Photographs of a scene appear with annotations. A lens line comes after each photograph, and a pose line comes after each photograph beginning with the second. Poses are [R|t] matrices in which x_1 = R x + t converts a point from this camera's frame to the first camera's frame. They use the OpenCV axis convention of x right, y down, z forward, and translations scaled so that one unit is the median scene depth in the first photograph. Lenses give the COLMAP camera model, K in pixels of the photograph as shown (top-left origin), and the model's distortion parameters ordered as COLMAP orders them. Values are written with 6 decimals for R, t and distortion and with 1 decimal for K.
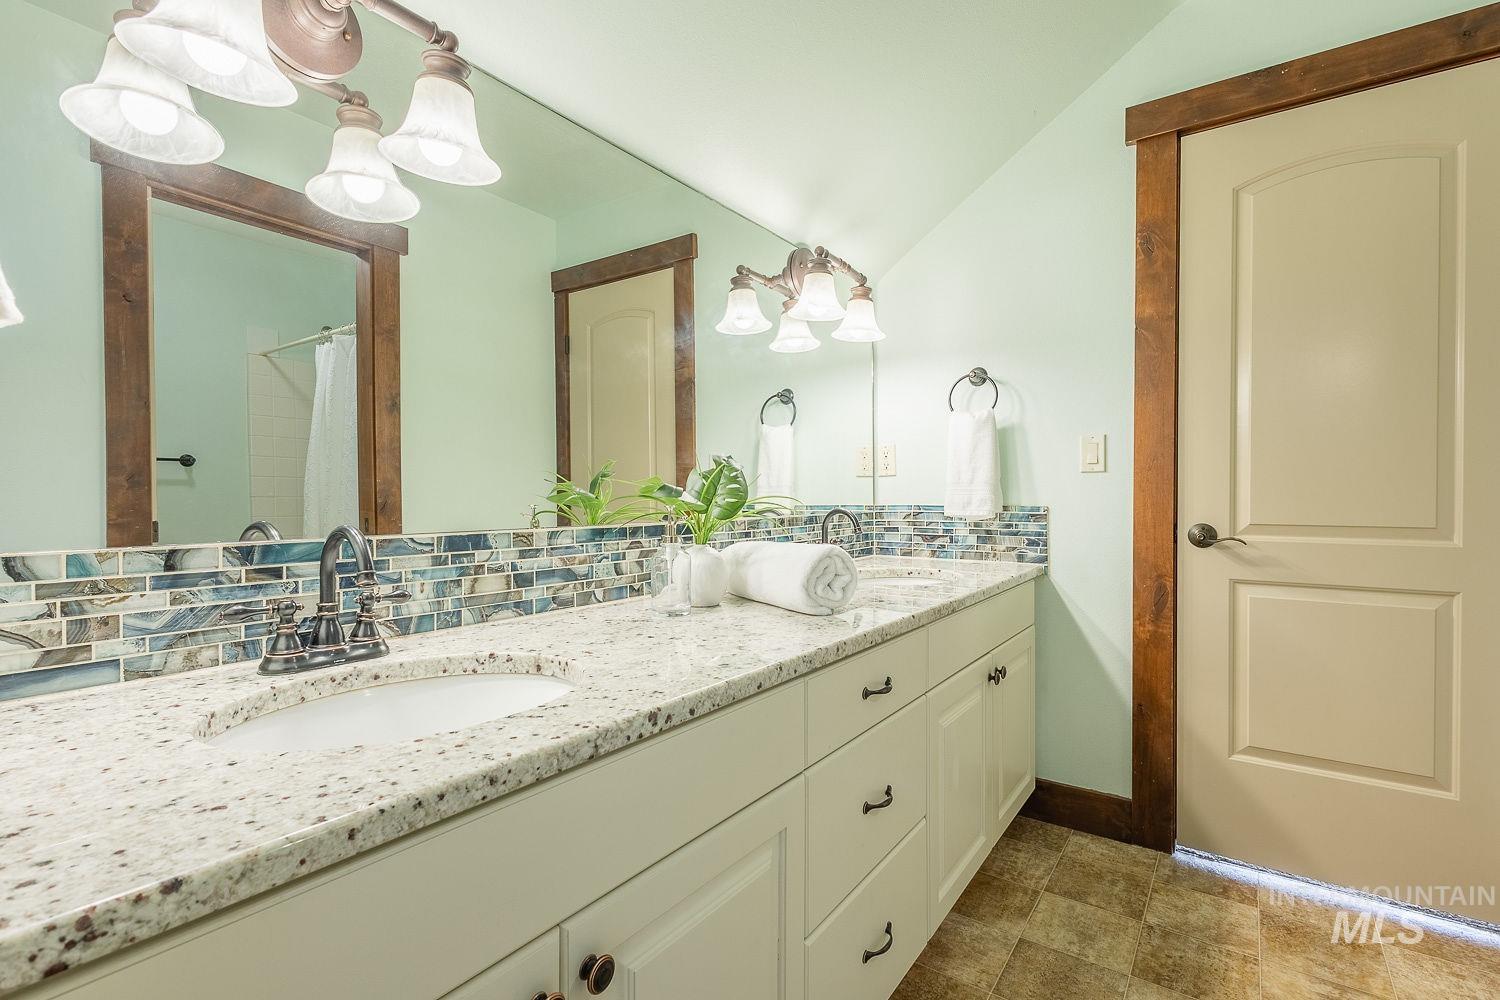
lens RADIAL K [[711.0, 0, 754.0], [0, 711.0, 485.2], [0, 0, 1]] dist [0.038745, -0.000162]
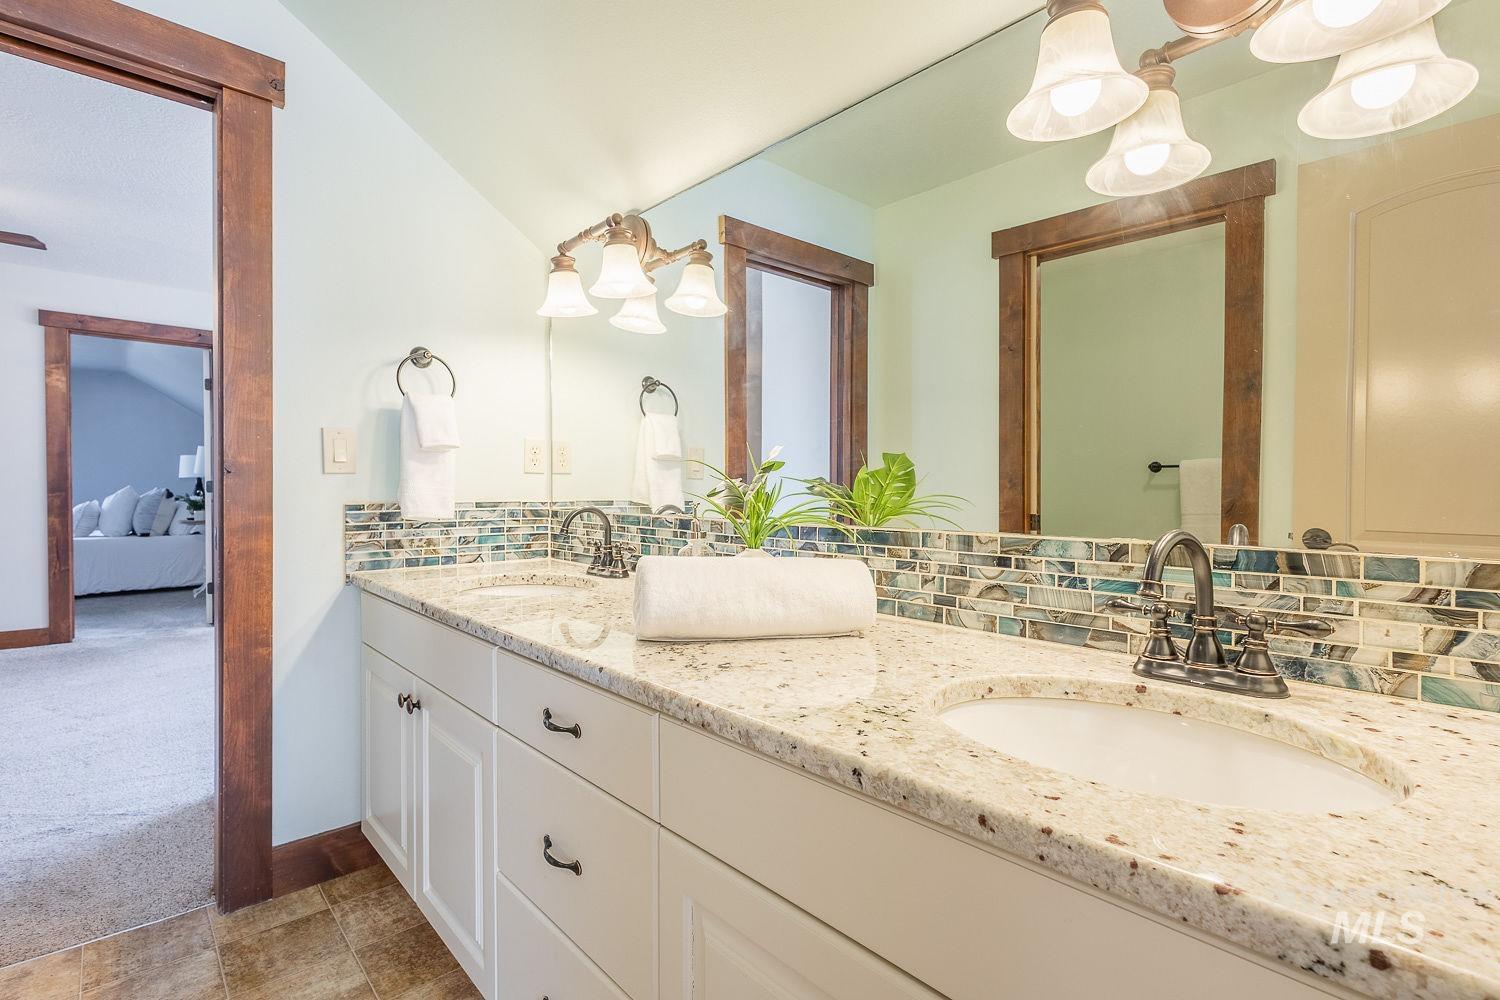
lens RADIAL K [[705.9, 0, 746.8], [0, 705.9, 501.6], [0, 0, 1]] dist [0.013091, -0.006188]
pose [[-0.233233, 0.013918, -0.972321, 1.085498], [0.003281, 0.999903, 0.013526, 0.016785], [0.972415, -0.000035, -0.233256, 1.623983]]
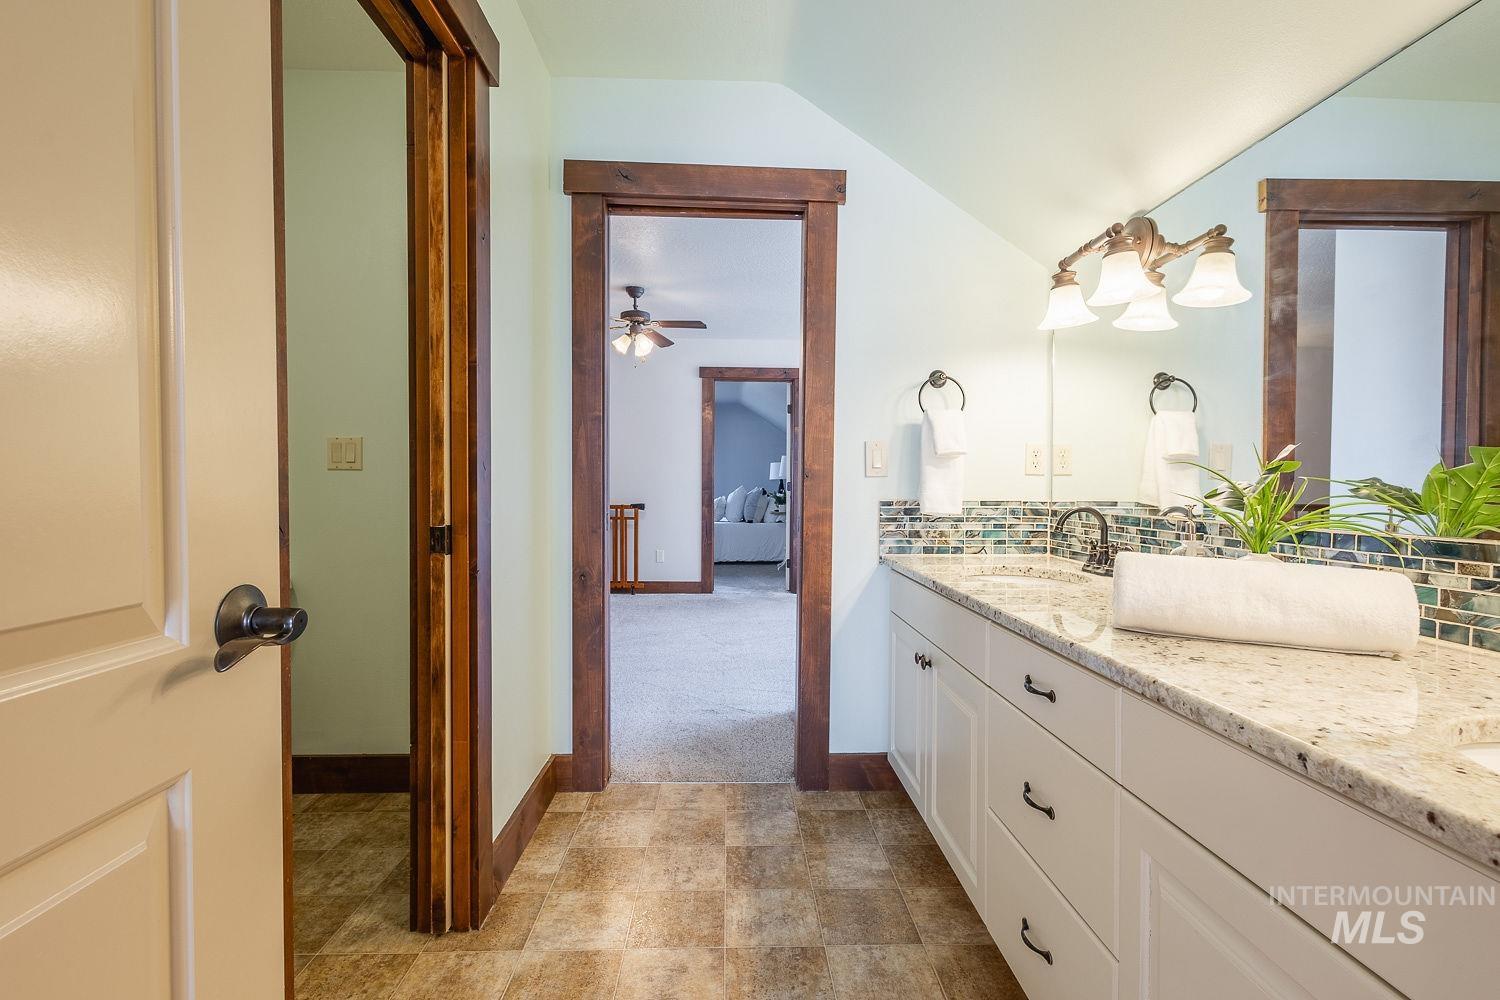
lens RADIAL K [[698.0, 0, 750.0], [0, 698.0, 500.0], [0, 0, 1]] dist [0.001619, -0.000458]
pose [[-0.803973, 0.003630, -0.594654, 1.175156], [-0.004251, 0.999921, 0.011851, 0.016727], [0.594650, 0.012056, -0.803894, 1.705362]]
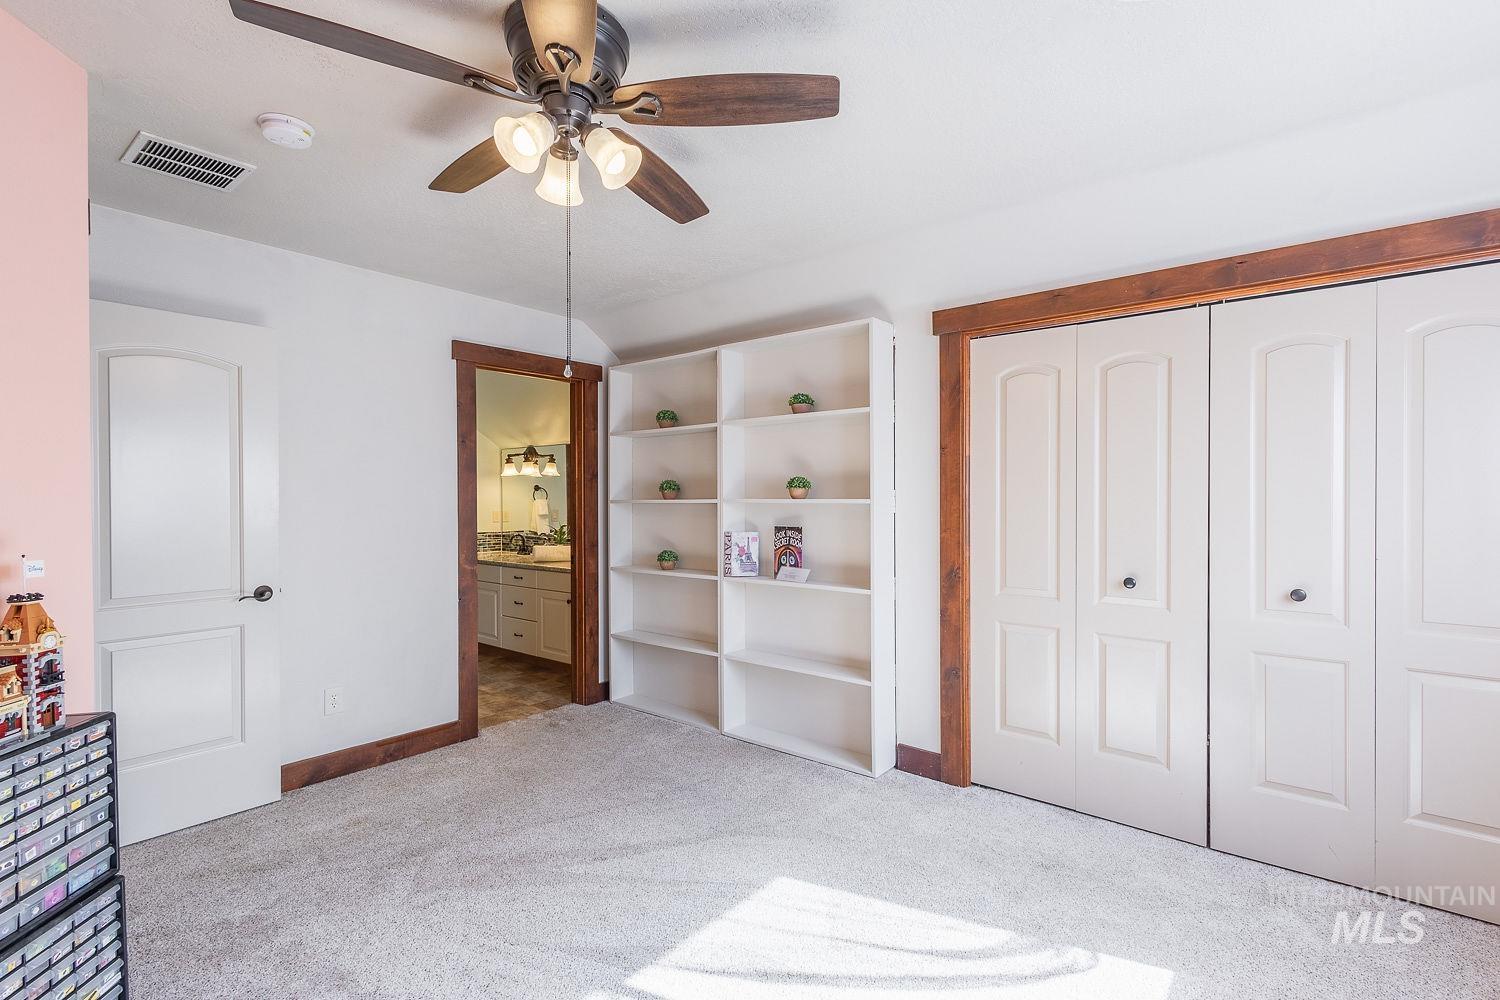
lens RADIAL K [[698.0, 0, 750.0], [0, 698.0, 500.0], [0, 0, 1]] dist [0.001619, -0.000458]
pose [[-0.081317, -0.002423, -0.996685, 3.274151], [0.010410, 0.999940, -0.003280, -0.097131], [0.996634, -0.010642, -0.081287, 2.500519]]
